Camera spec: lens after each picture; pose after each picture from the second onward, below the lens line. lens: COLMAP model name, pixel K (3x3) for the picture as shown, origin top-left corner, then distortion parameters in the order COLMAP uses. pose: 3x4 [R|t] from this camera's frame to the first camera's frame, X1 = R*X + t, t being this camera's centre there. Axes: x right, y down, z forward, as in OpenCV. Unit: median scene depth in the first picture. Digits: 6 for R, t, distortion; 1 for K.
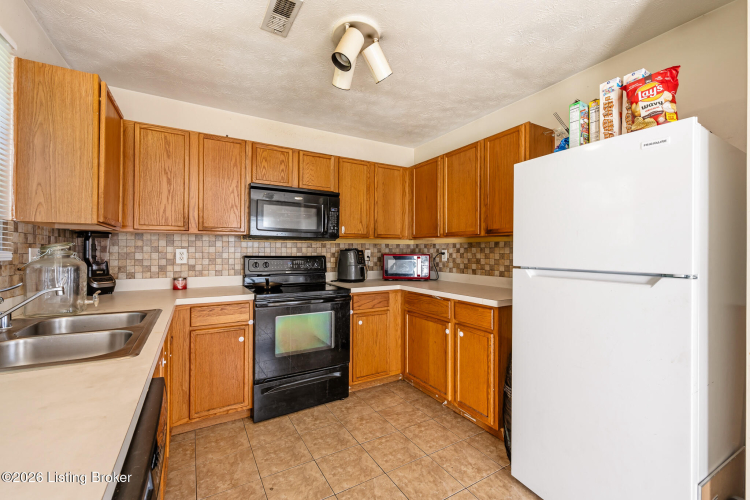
lens RADIAL K [[312.2, 0, 373.7], [0, 312.2, 250.3], [0, 0, 1]] dist [-0.001397, -0.000751]
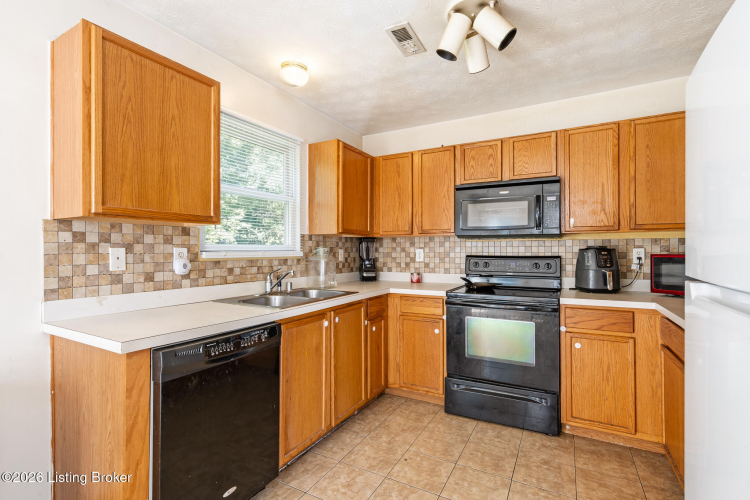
lens RADIAL K [[353.3, 0, 374.9], [0, 353.3, 249.9], [0, 0, 1]] dist [-0.000685, 0.000304]
pose [[0.512957, -0.006750, -0.858388, 0.480164], [0.006464, 0.999971, -0.004001, 0.002717], [0.858390, -0.003496, 0.512986, 0.162061]]
